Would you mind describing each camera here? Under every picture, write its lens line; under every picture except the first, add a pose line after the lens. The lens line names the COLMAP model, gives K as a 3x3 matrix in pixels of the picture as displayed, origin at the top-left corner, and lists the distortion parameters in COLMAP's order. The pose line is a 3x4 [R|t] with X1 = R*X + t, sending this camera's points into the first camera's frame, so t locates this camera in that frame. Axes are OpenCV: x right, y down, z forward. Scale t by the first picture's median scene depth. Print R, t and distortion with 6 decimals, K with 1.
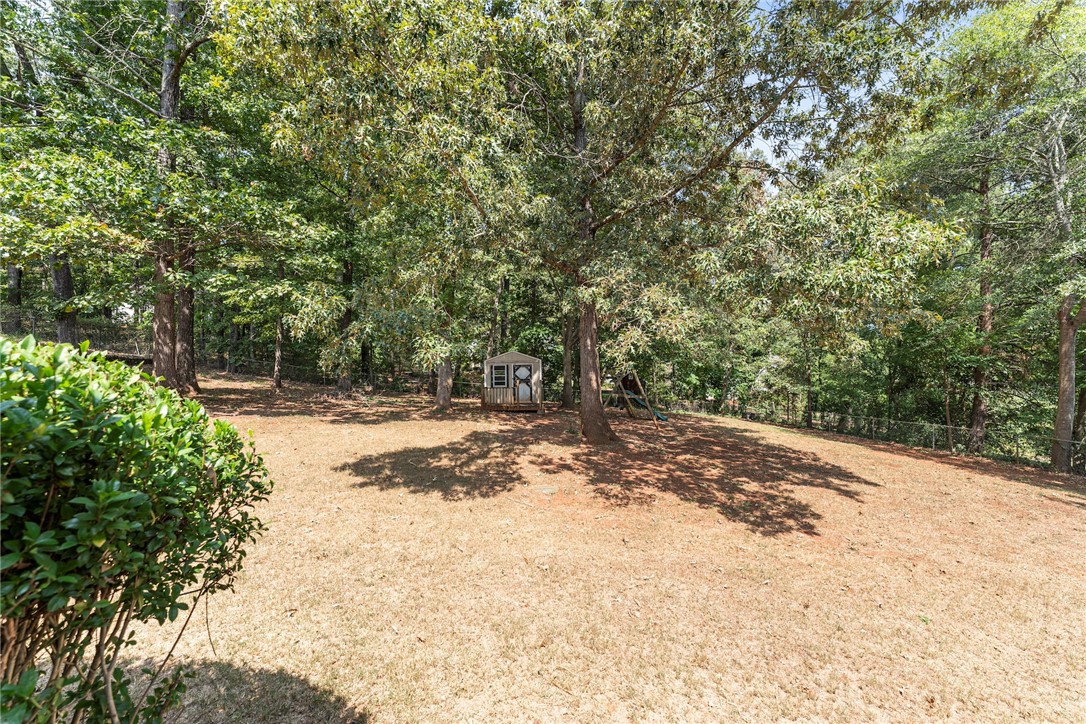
lens RADIAL K [[436.3, 0, 543.8], [0, 436.3, 367.8], [0, 0, 1]] dist [0.001059, 0.000067]
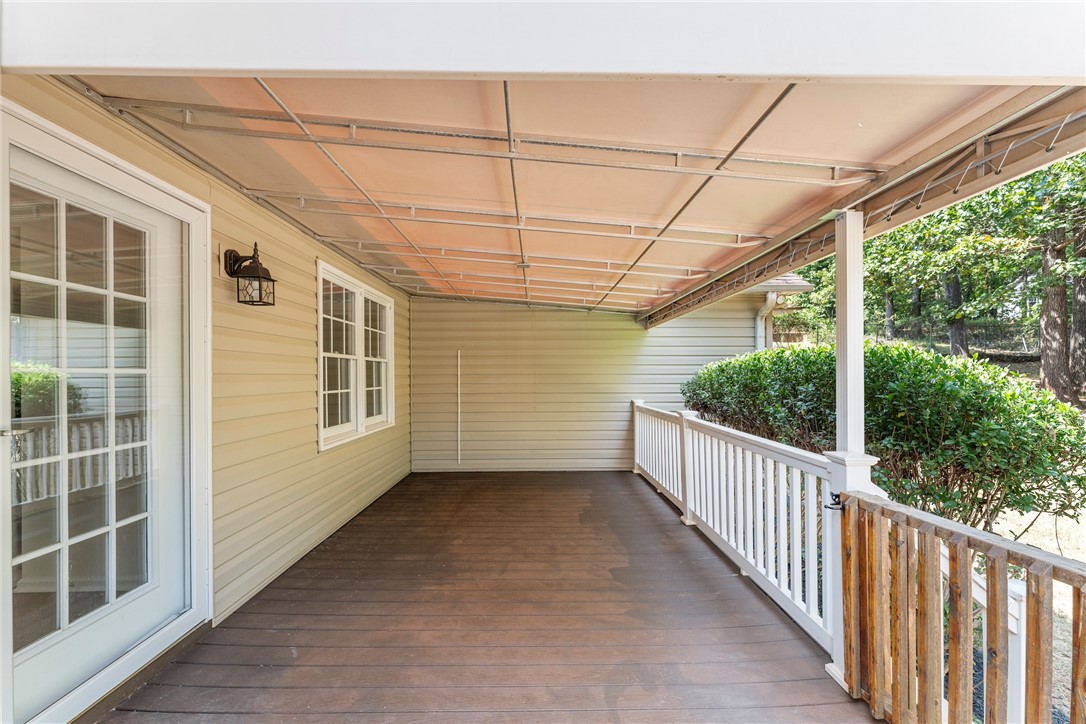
lens RADIAL K [[436.3, 0, 544.6], [0, 436.3, 368.2], [0, 0, 1]] dist [0.001059, 0.000067]
pose [[-0.013150, -0.002793, -0.999910, 0.111164], [0.009223, 0.999953, -0.002915, -0.001847], [0.999871, -0.009261, -0.013124, -0.108742]]
